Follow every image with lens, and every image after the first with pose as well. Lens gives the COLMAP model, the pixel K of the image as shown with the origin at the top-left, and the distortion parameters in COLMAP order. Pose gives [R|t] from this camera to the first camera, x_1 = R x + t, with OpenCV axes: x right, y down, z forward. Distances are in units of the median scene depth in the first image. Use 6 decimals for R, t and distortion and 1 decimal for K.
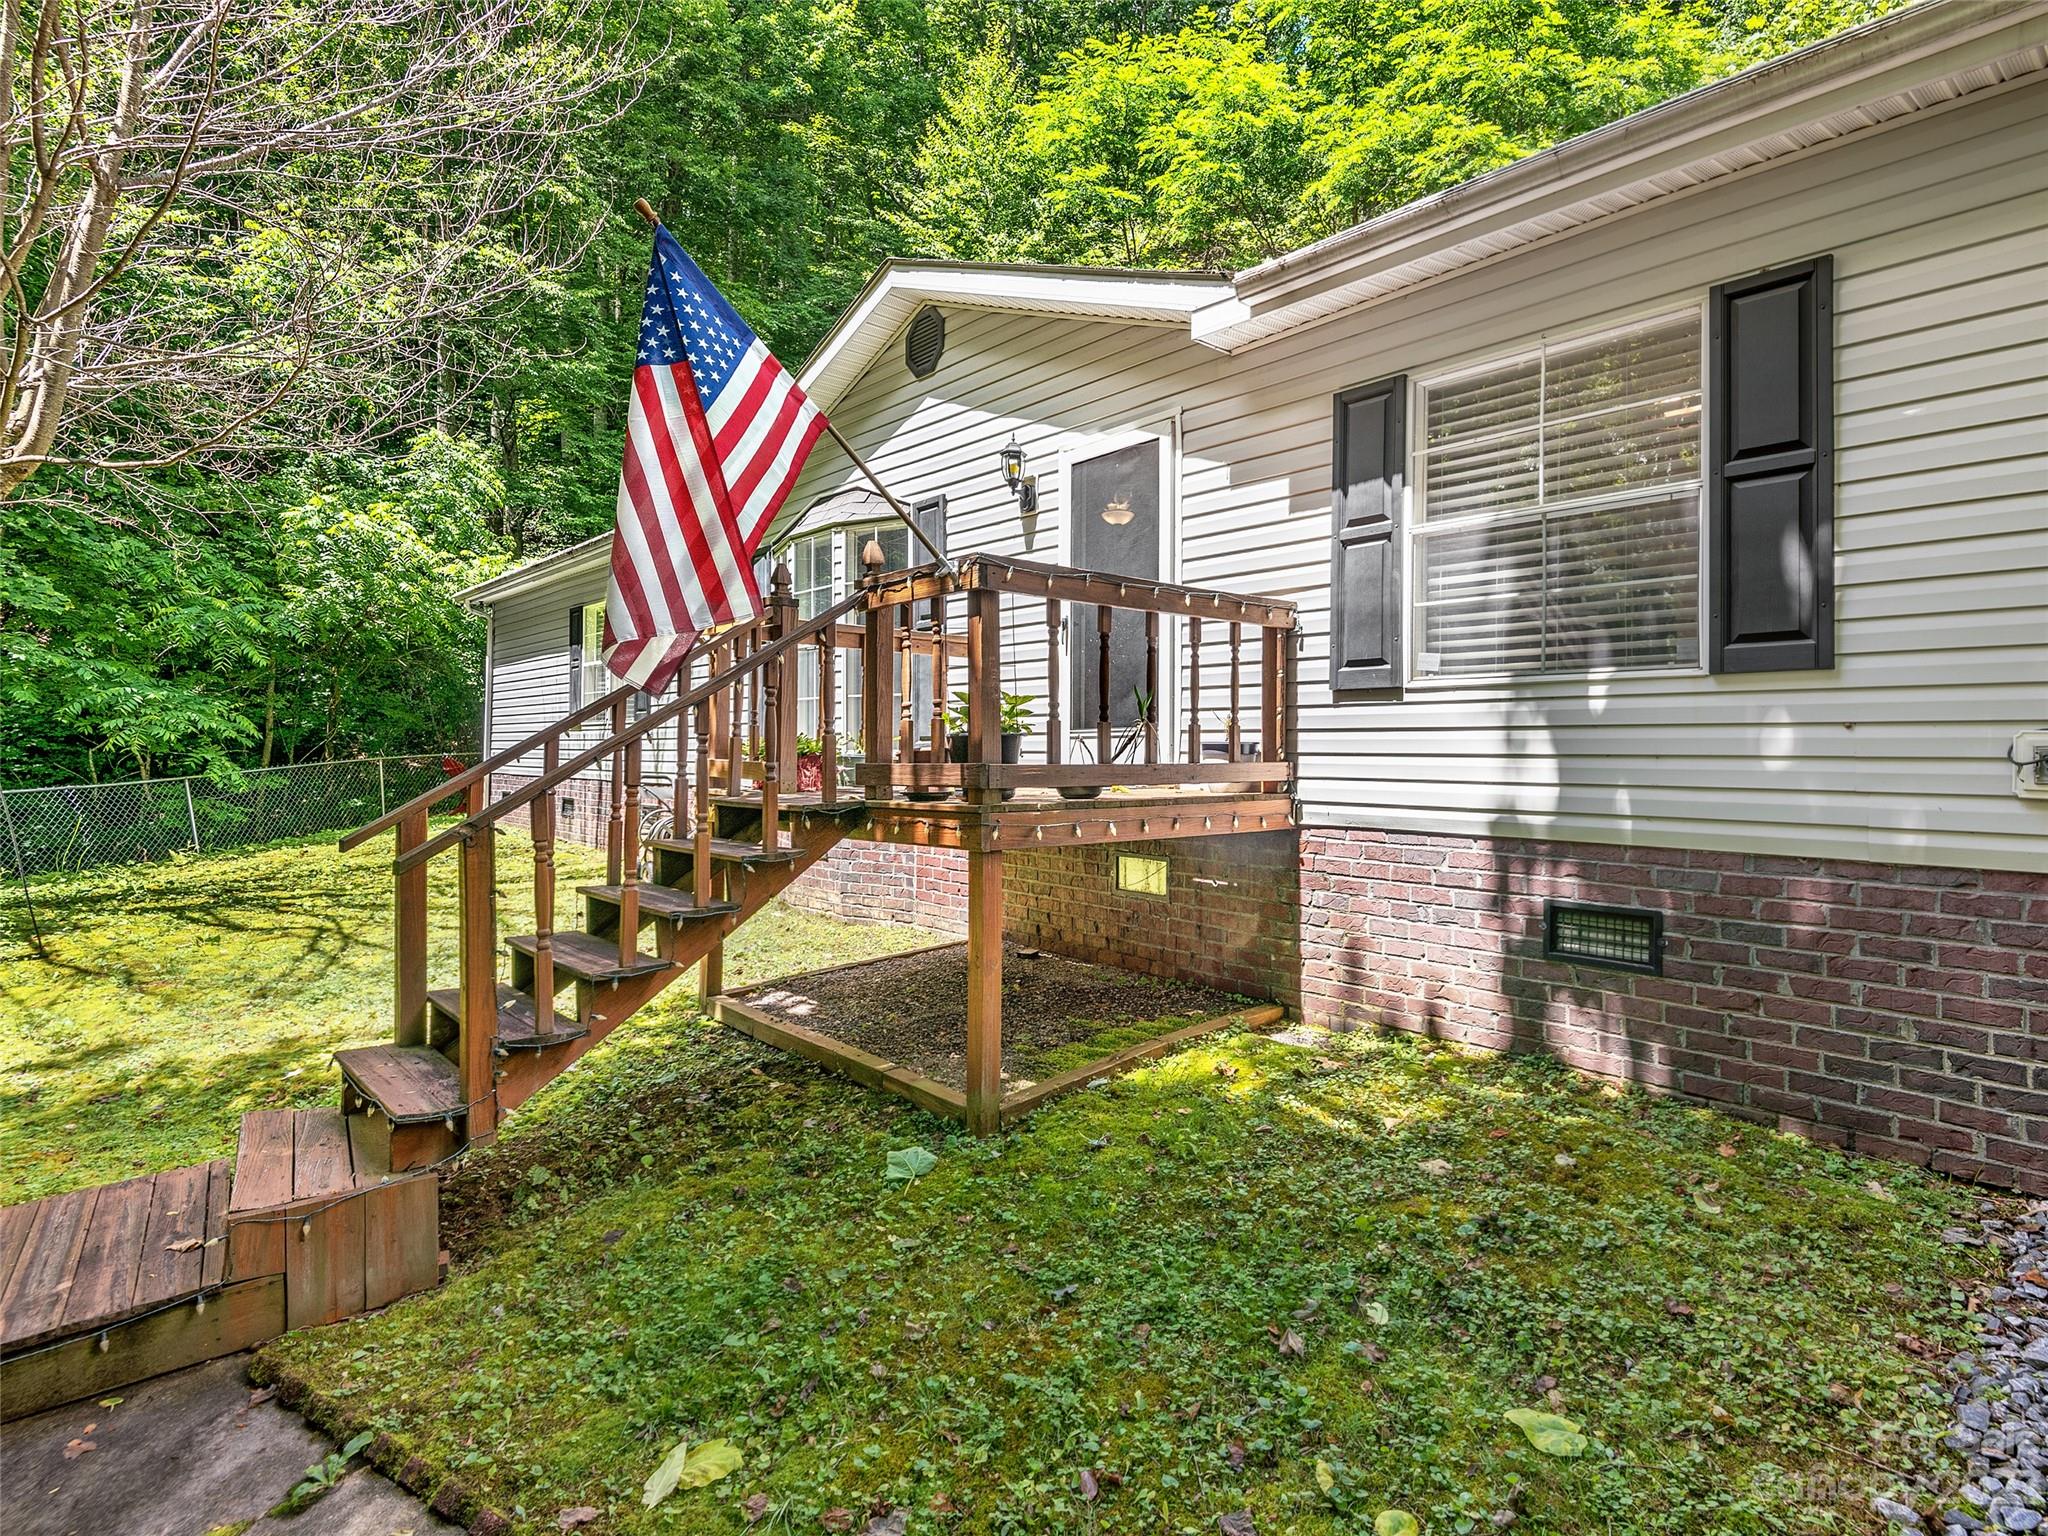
lens RADIAL K [[1044.2, 0, 1024.0], [0, 1044.2, 768.0], [0, 0, 1]] dist [0.003611, -0.000179]
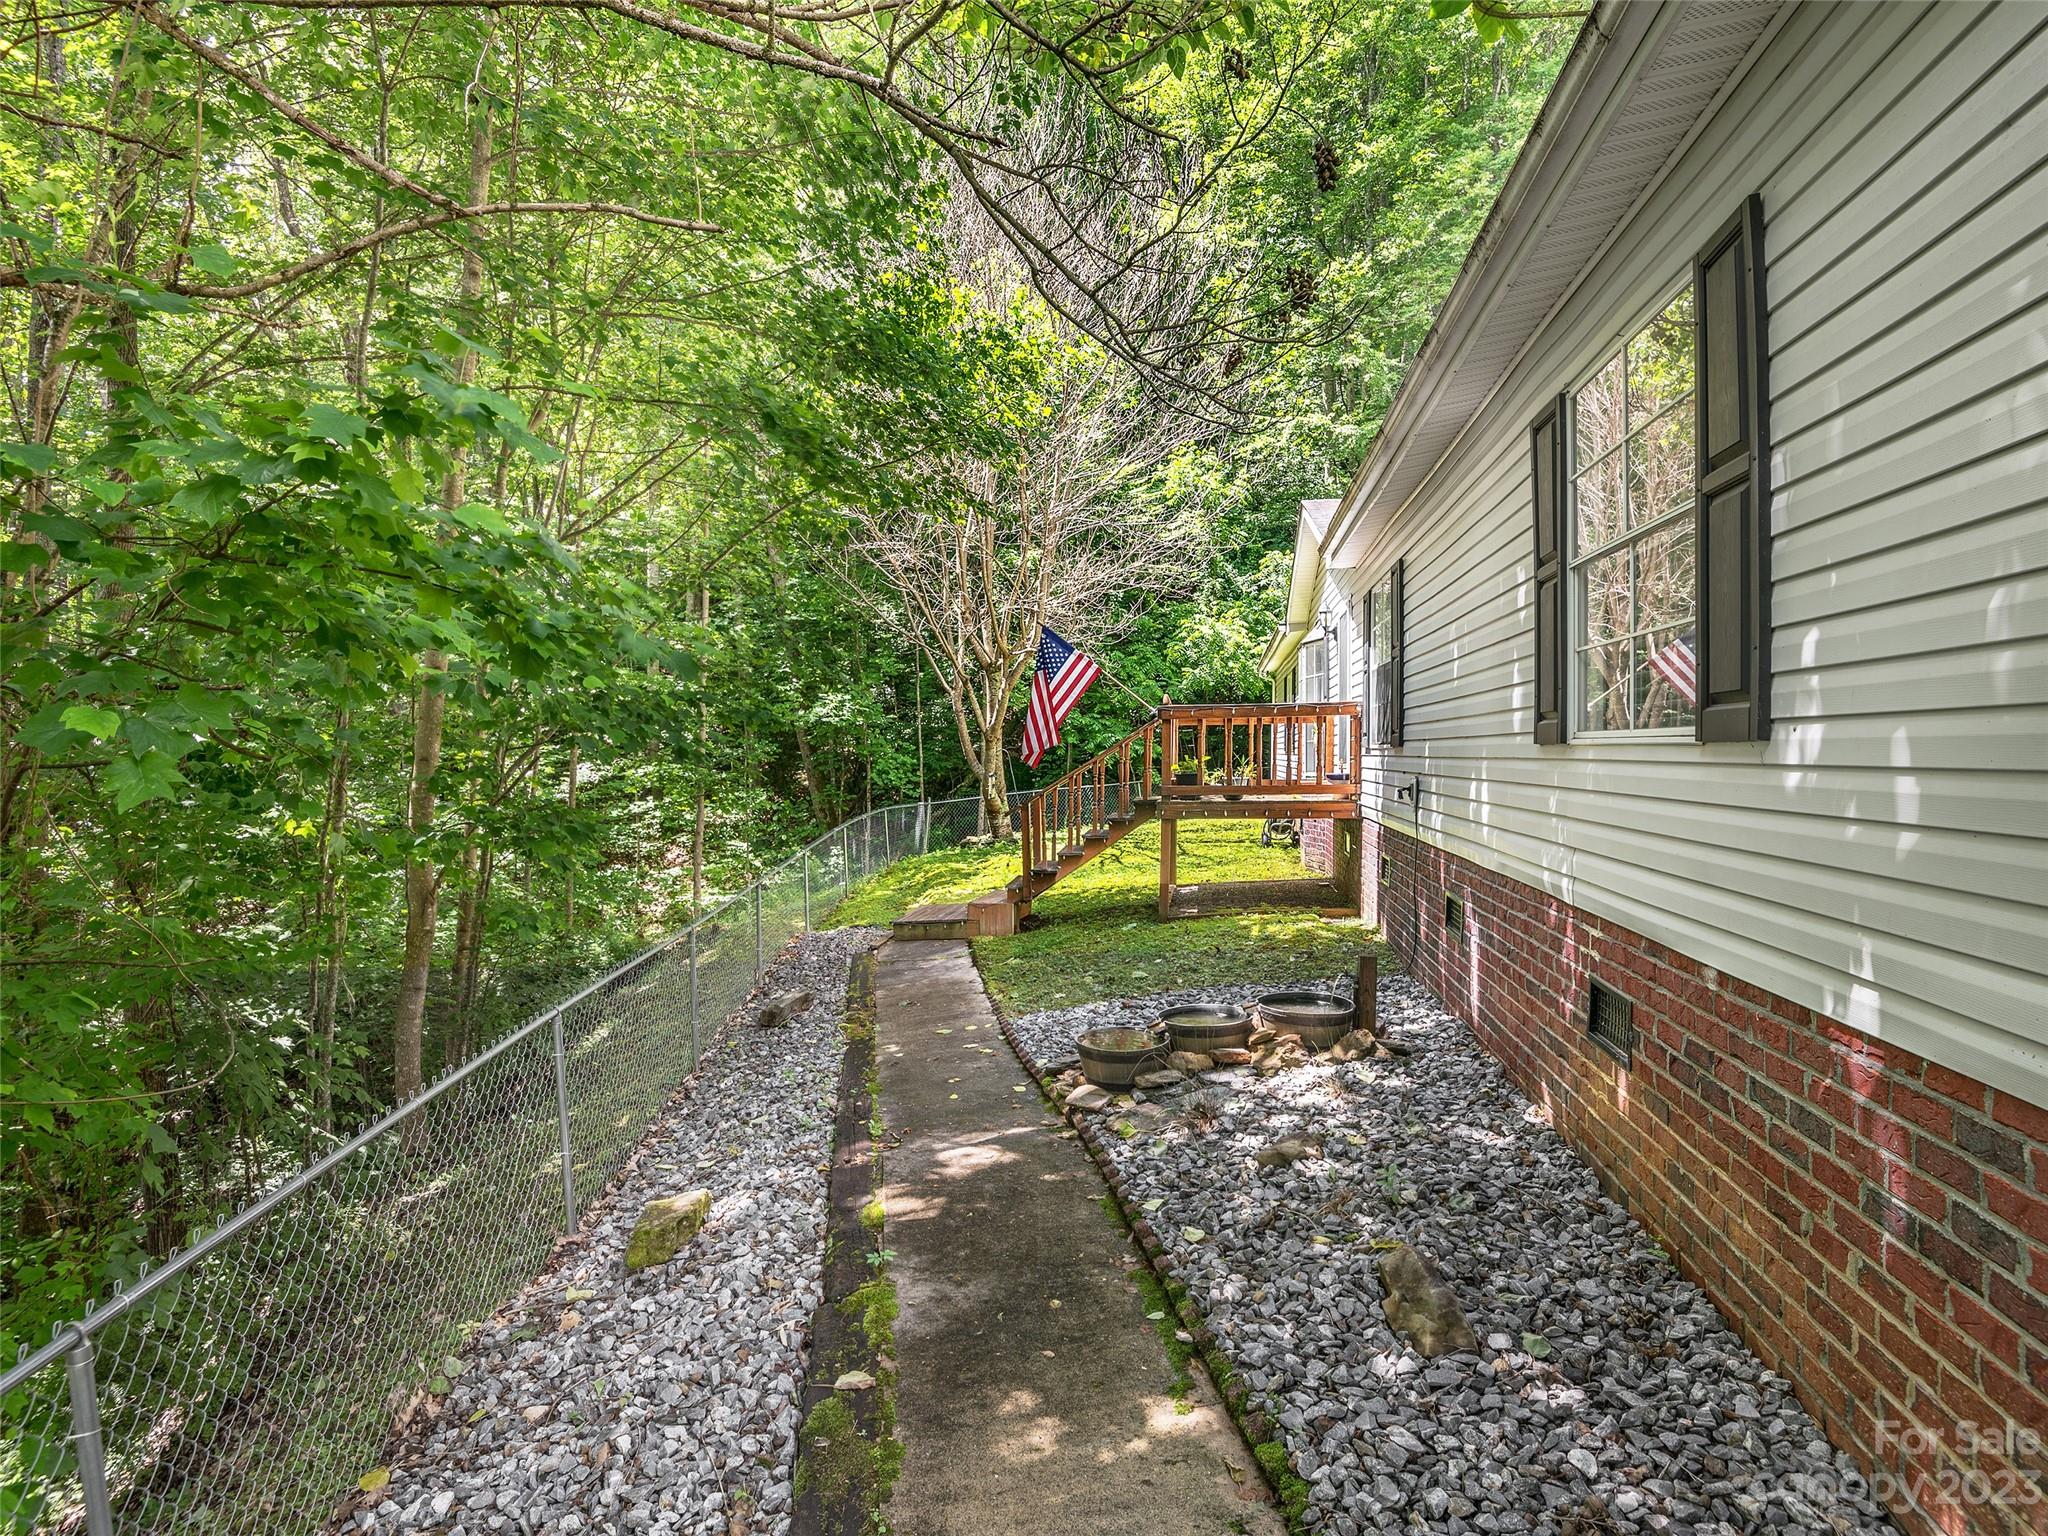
lens RADIAL K [[1044.2, 0, 1024.0], [0, 1044.2, 768.0], [0, 0, 1]] dist [0.003611, -0.000179]
pose [[0.579633, -0.007333, -0.814845, 1.589514], [0.021392, 0.999752, 0.006220, -0.063648], [0.814597, -0.021037, 0.579646, -0.681324]]
